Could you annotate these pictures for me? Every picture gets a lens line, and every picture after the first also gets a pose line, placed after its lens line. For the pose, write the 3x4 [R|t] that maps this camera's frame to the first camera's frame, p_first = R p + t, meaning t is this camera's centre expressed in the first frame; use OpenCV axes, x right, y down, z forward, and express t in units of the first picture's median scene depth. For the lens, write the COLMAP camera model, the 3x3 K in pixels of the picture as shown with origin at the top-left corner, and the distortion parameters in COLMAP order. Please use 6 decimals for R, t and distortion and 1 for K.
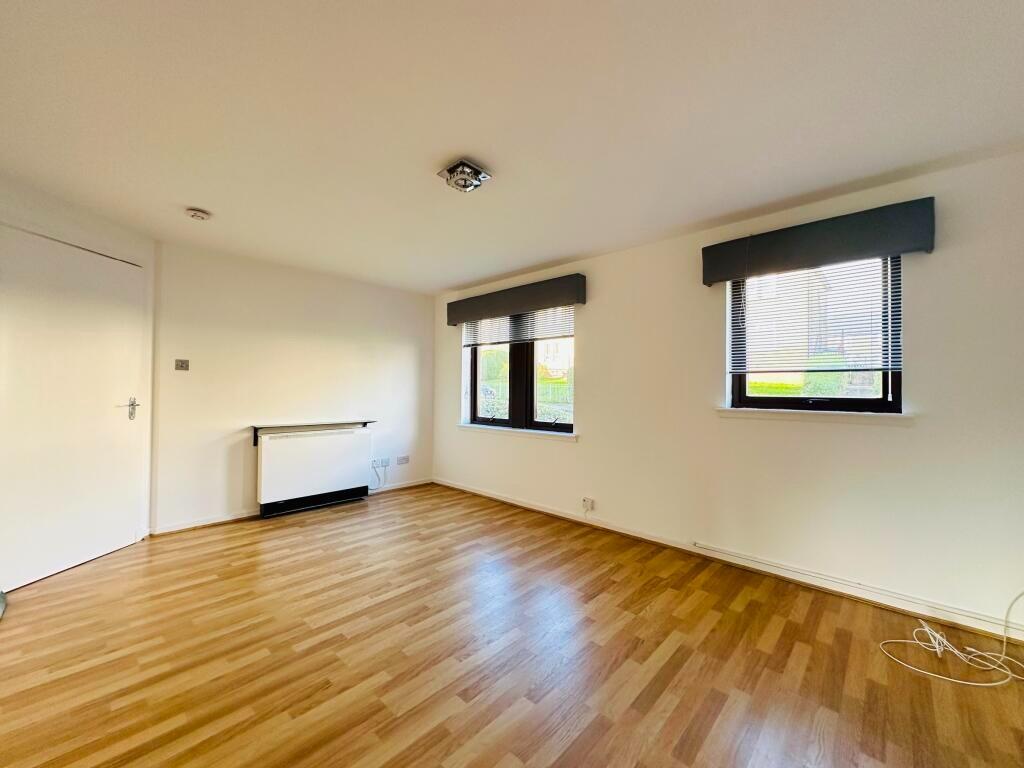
lens RADIAL K [[406.6, 0, 513.6], [0, 406.6, 384.9], [0, 0, 1]] dist [0.000516, -0.000179]
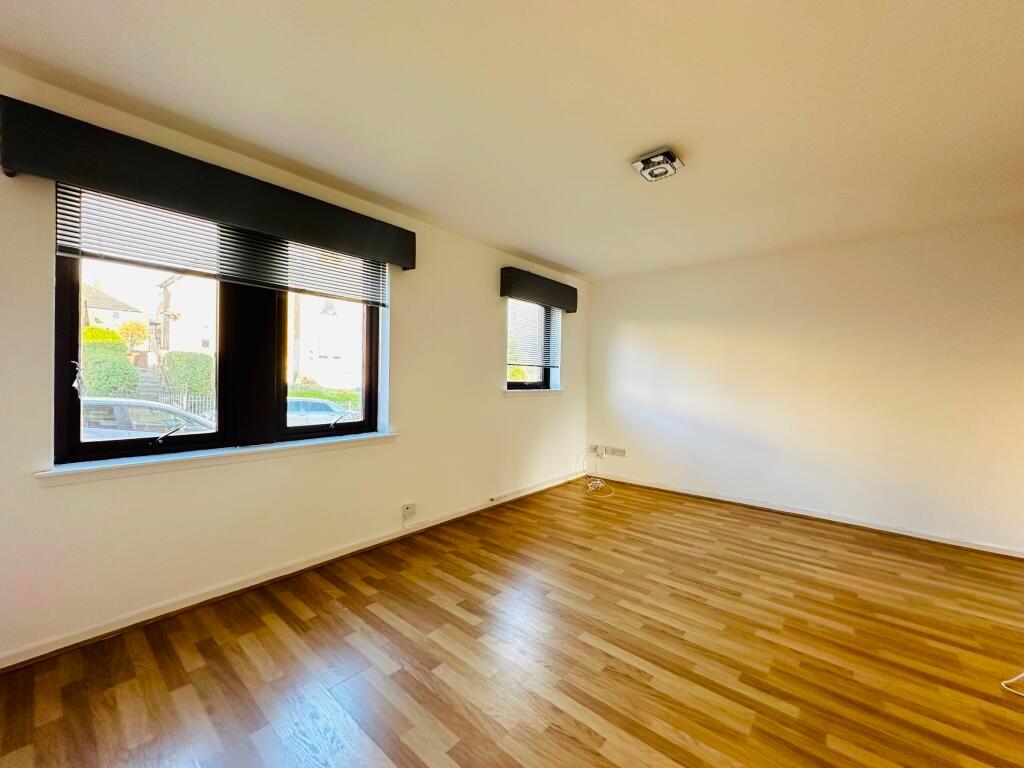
lens RADIAL K [[406.6, 0, 516.8], [0, 406.6, 385.4], [0, 0, 1]] dist [0.000516, -0.000179]
pose [[-0.047986, -0.024188, 0.998555, -0.782538], [-0.025401, 0.999413, 0.022988, 0.009374], [-0.998525, -0.024262, -0.048573, 0.975465]]
